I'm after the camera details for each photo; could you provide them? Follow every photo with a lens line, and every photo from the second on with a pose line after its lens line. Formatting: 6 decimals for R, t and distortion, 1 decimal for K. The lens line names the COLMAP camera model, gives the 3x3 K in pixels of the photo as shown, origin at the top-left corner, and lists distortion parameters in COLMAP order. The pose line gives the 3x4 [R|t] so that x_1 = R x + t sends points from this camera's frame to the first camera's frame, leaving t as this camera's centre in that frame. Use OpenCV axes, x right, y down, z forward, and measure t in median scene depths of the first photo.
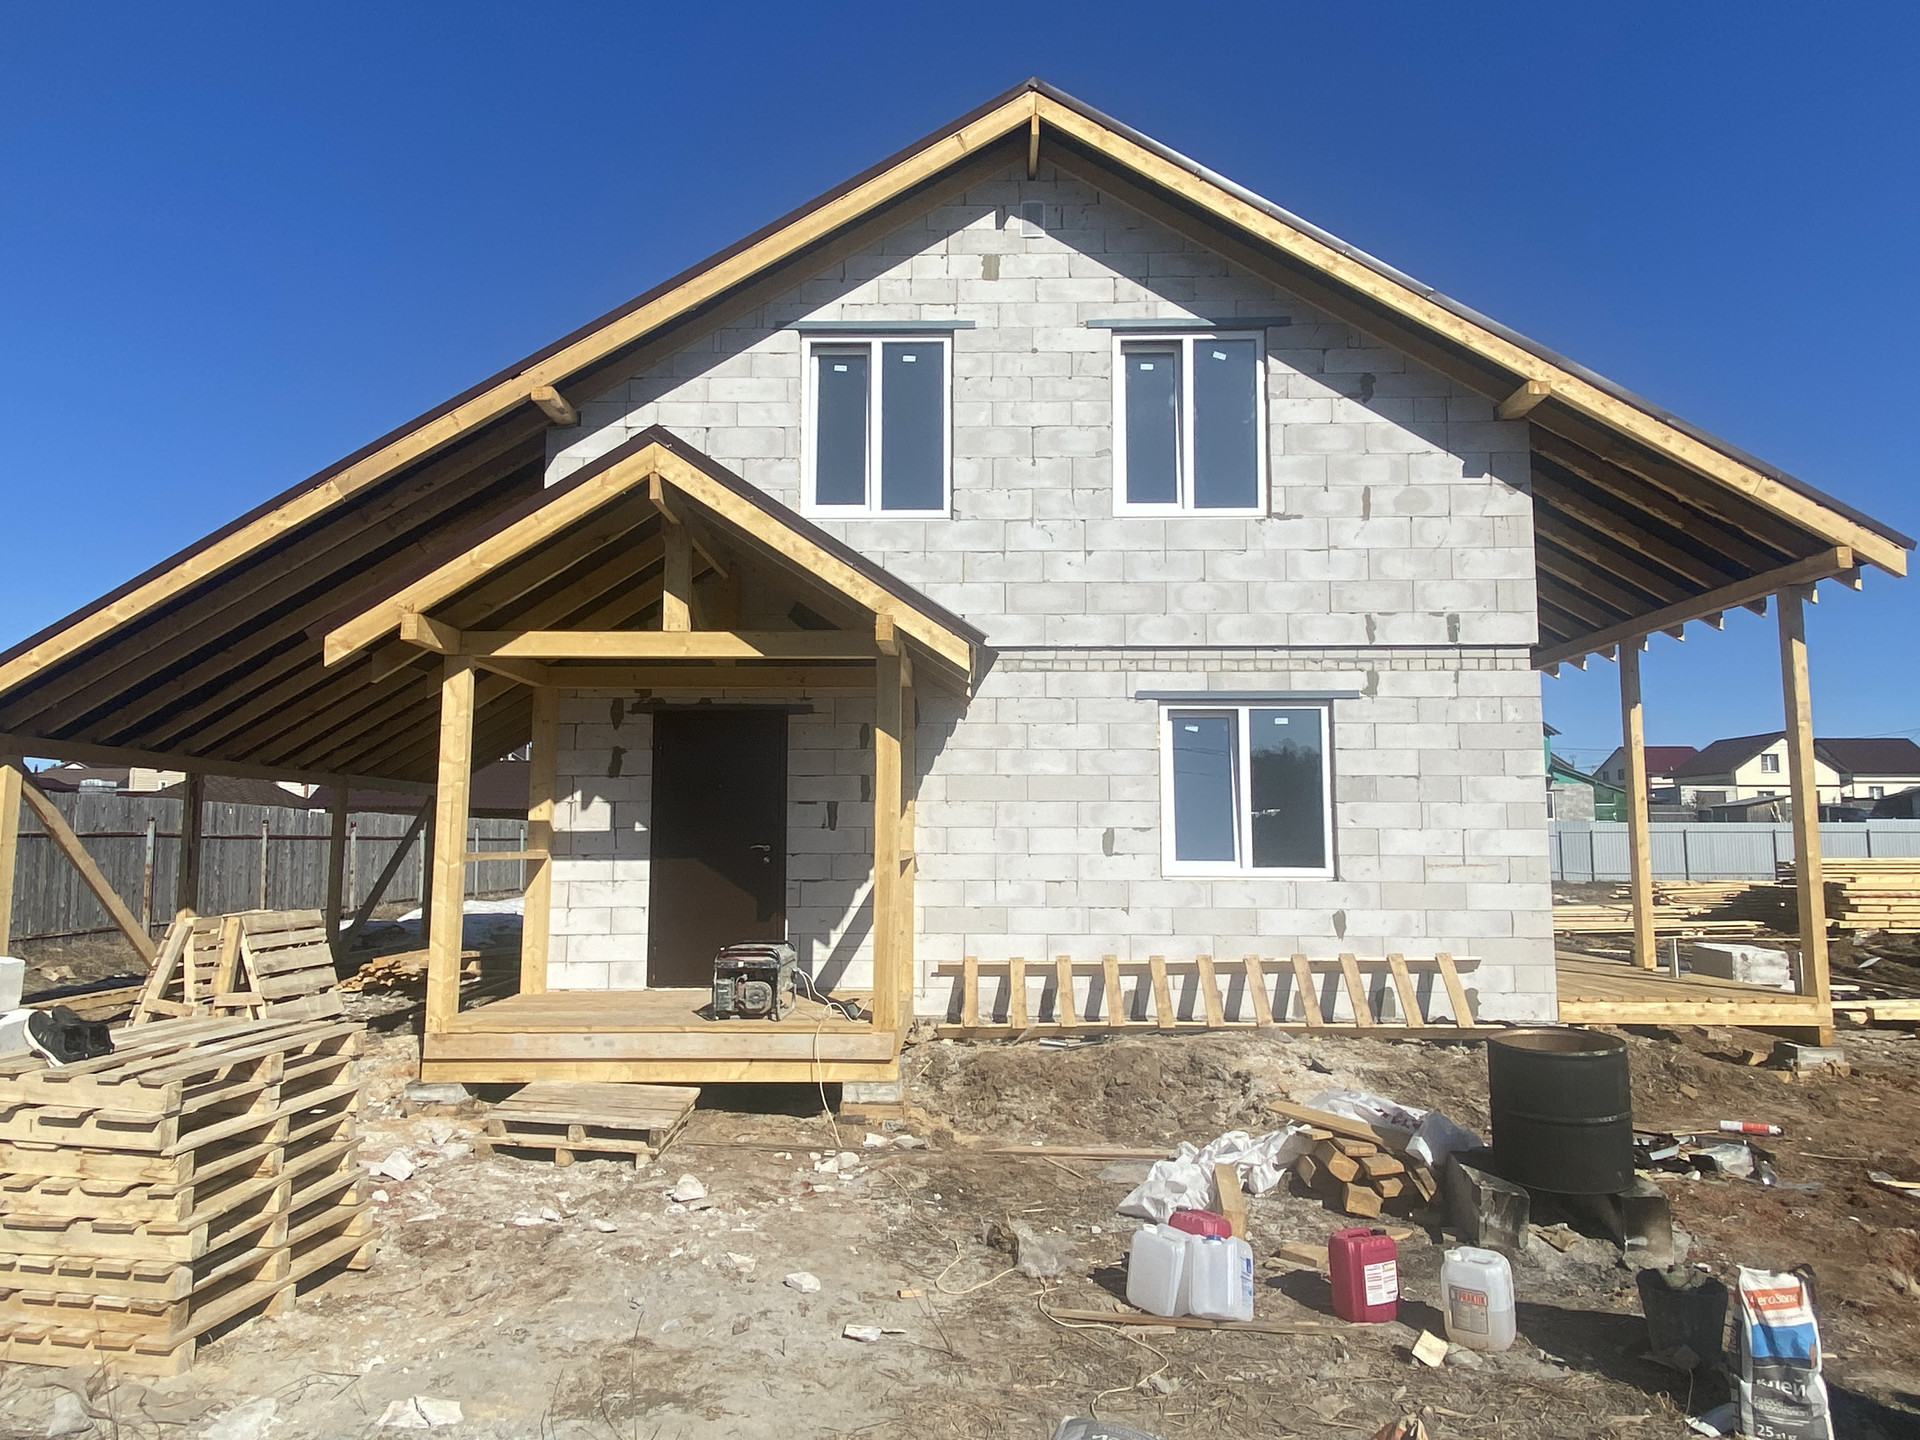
lens RADIAL K [[1251.1, 0, 957.8], [0, 1251.1, 713.9], [0, 0, 1]] dist [0.057025, -0.019507]
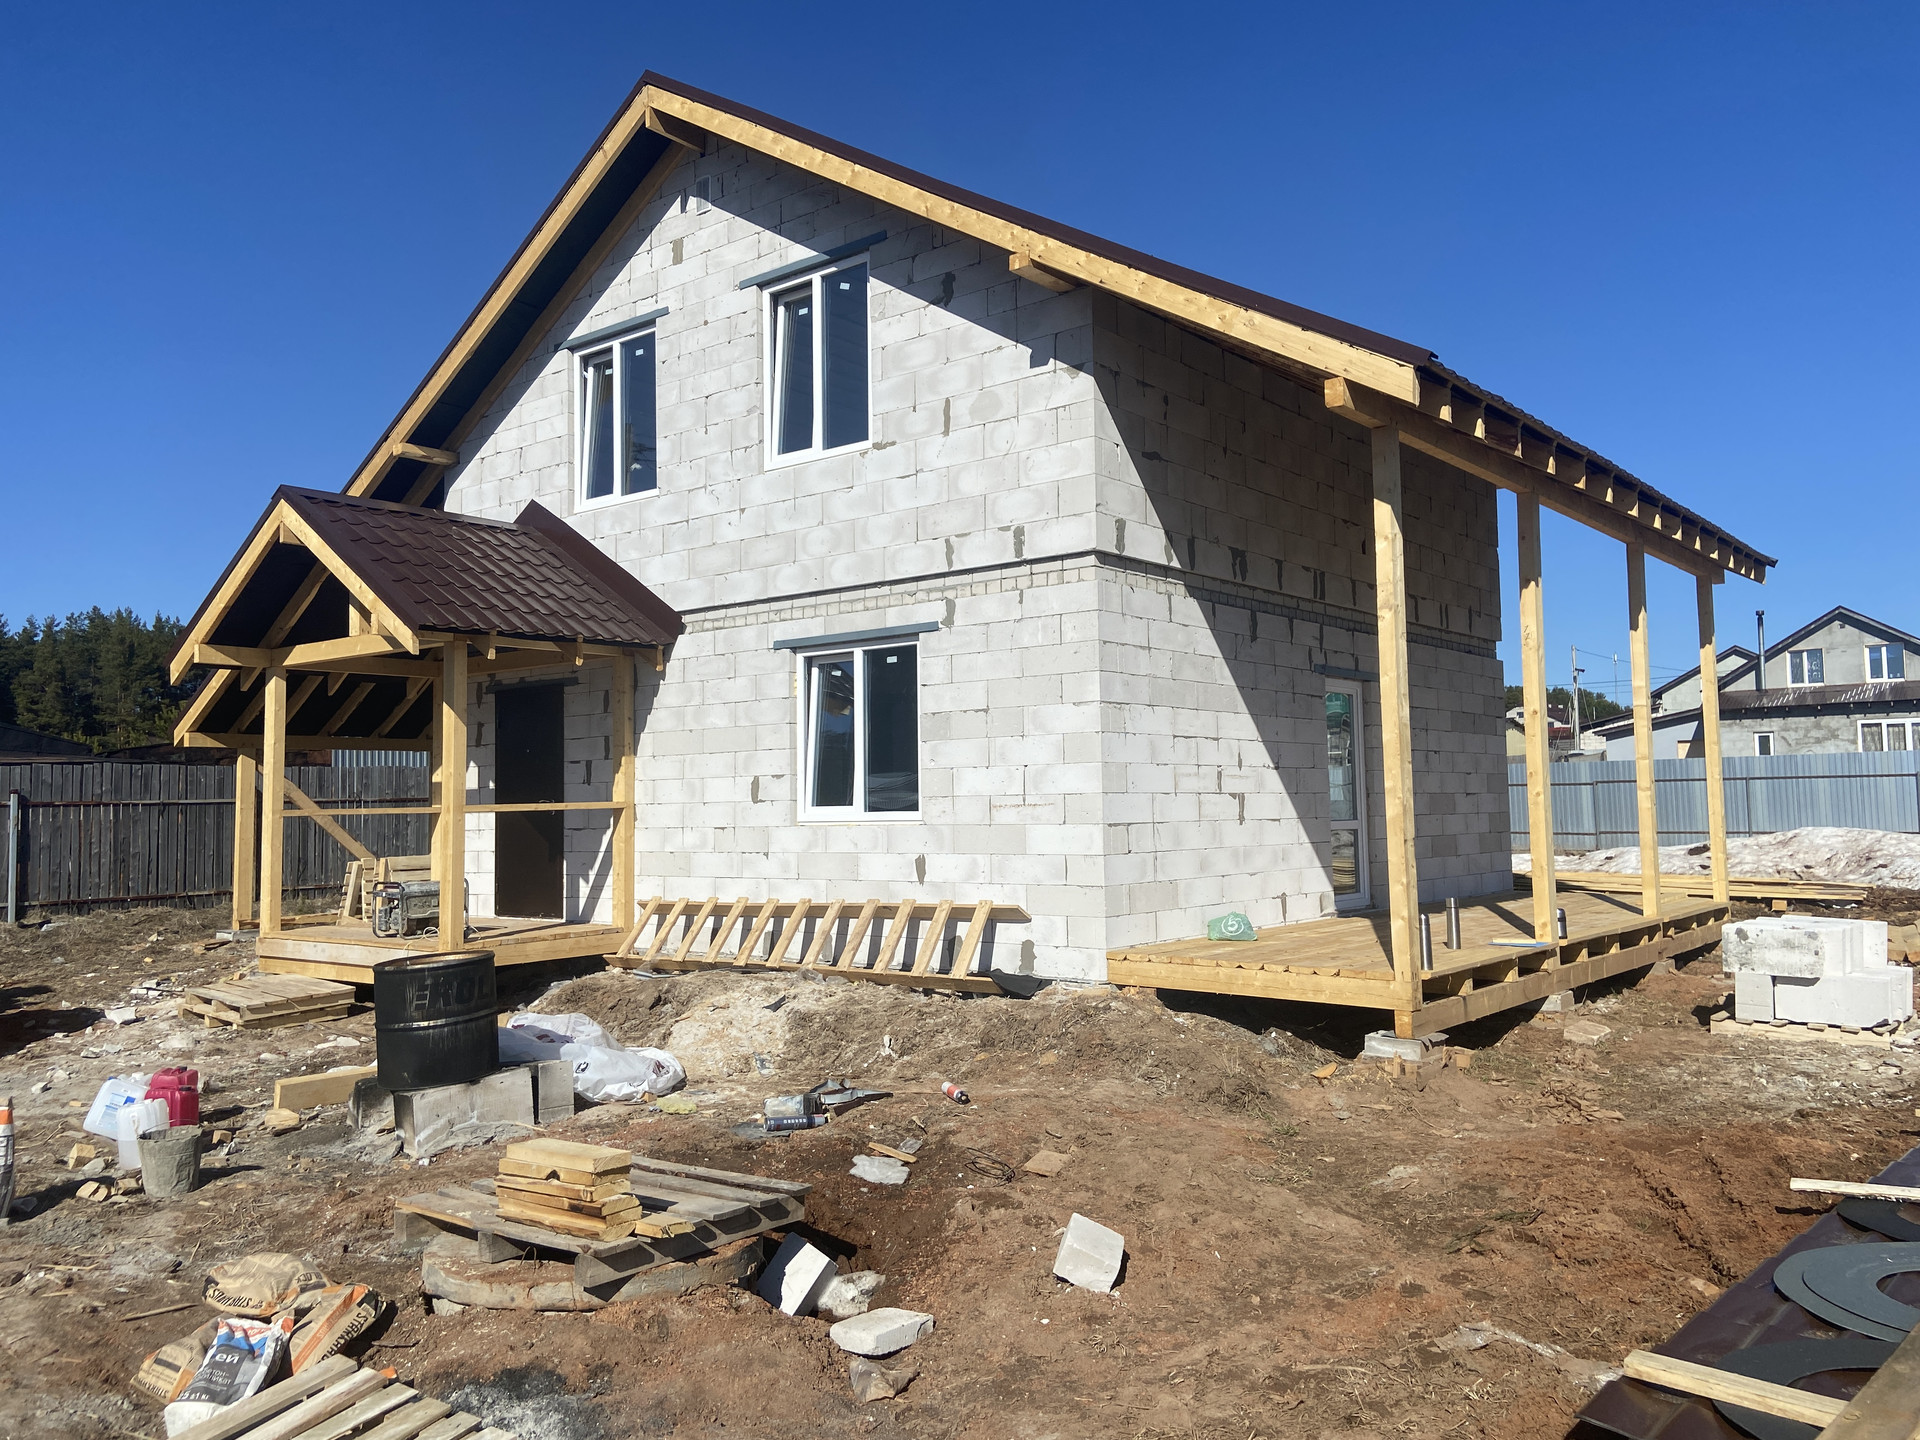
lens RADIAL K [[1447.8, 0, 966.8], [0, 1447.8, 710.1], [0, 0, 1]] dist [0.066137, -0.048905]
pose [[0.795061, -0.056012, -0.603938, 0.980136], [0.083174, 0.996389, 0.017087, 0.030199], [0.600800, -0.063817, 0.796848, 0.149948]]
